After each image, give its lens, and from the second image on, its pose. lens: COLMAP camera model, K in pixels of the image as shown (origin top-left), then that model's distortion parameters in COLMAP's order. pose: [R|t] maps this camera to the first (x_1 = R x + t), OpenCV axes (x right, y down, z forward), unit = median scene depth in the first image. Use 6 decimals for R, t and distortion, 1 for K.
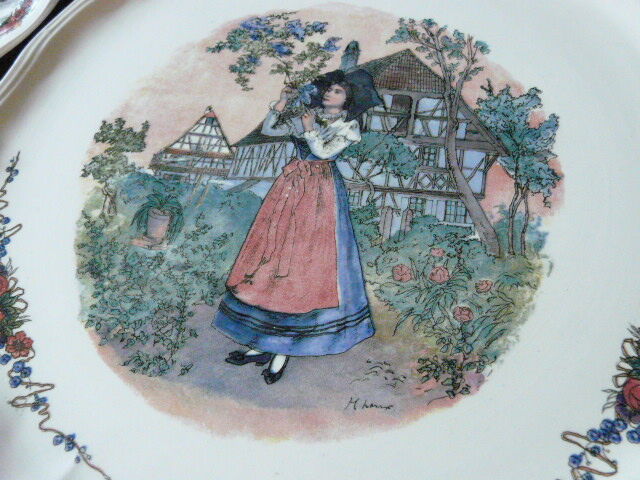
lens RADIAL K [[533.0, 0, 317.6], [0, 533.0, 243.1], [0, 0, 1]] dist [-0.088871, 0.090011]
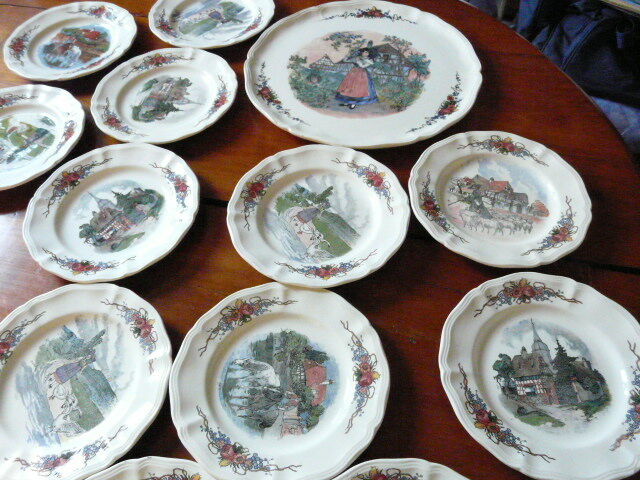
lens RADIAL K [[533.0, 0, 319.8], [0, 533.0, 242.4], [0, 0, 1]] dist [-0.088871, 0.090011]
pose [[0.995792, 0.061373, 0.068057, -0.443654], [-0.048041, 0.982006, -0.182635, 1.644675], [-0.078042, 0.178597, 0.980822, -2.189195]]
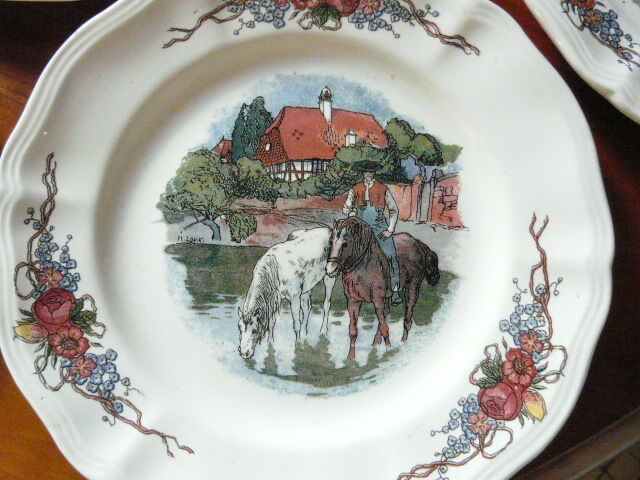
lens RADIAL K [[533.0, 0, 322.0], [0, 533.0, 246.6], [0, 0, 1]] dist [-0.088871, 0.090011]
pose [[0.069982, -0.967454, 0.243178, -0.657093], [0.893622, 0.169138, 0.415730, 1.488243], [-0.443331, 0.188215, 0.876375, -0.543508]]
